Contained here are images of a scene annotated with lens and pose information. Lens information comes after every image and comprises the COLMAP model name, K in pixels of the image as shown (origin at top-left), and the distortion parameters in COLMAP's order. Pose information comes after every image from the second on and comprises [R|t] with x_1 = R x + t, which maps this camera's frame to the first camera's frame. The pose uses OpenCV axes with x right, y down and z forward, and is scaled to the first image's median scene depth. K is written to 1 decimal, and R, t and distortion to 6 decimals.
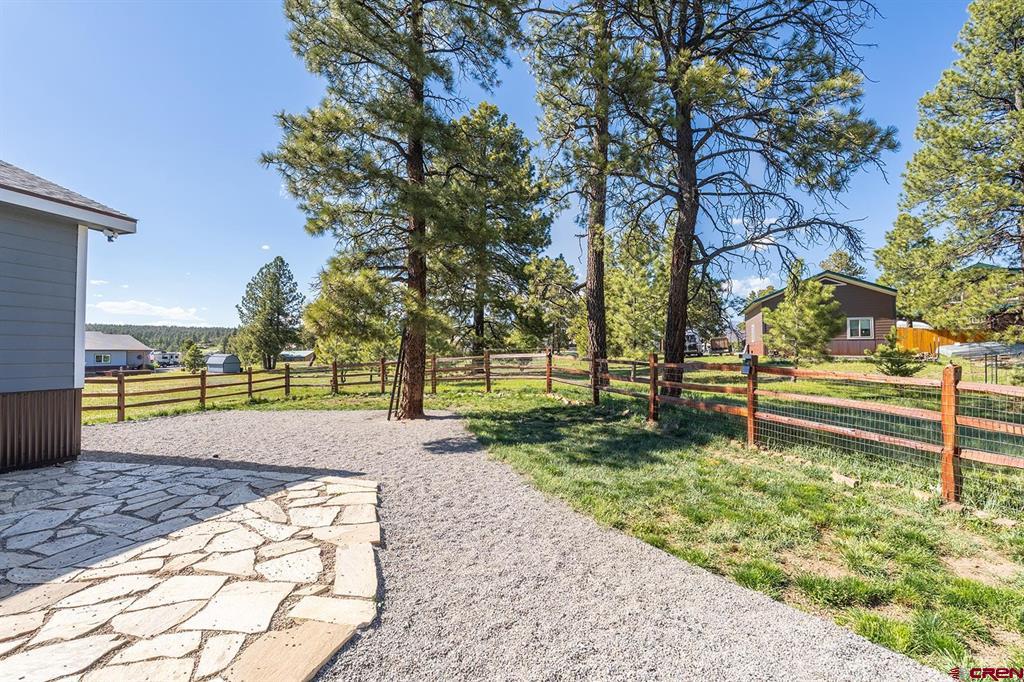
lens RADIAL K [[461.8, 0, 517.5], [0, 461.8, 343.3], [0, 0, 1]] dist [-0.002005, -0.000537]
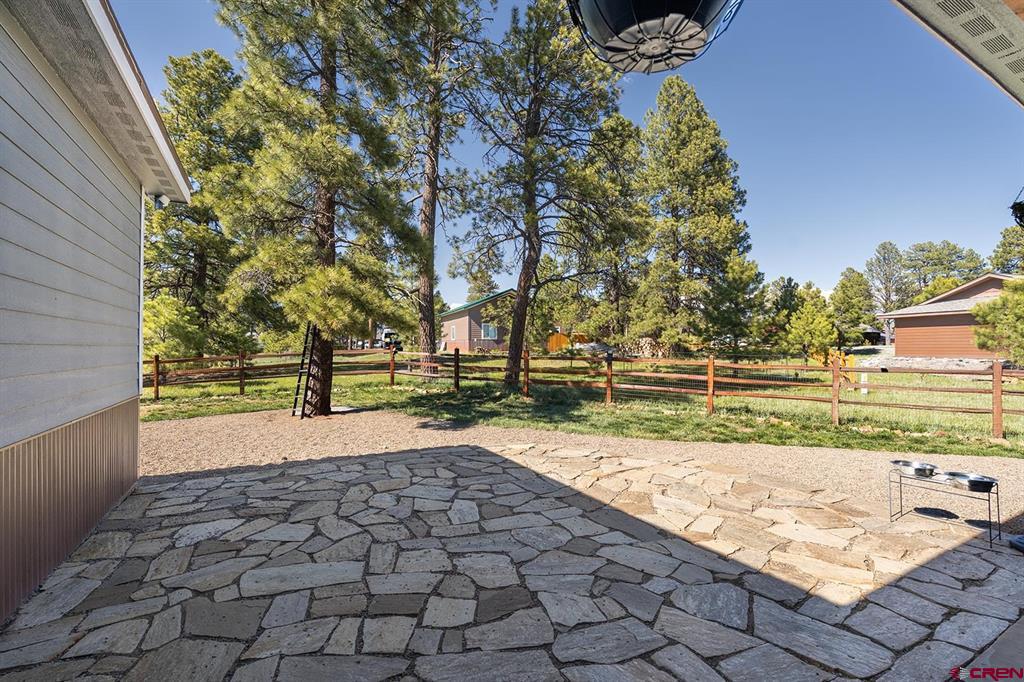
lens RADIAL K [[461.8, 0, 517.5], [0, 461.8, 343.3], [0, 0, 1]] dist [-0.002005, -0.000537]
pose [[0.720641, 0.013237, 0.693182, -0.999585], [-0.018325, 0.999832, -0.000041, 0.001756], [-0.693066, -0.012673, 0.720763, -0.002759]]
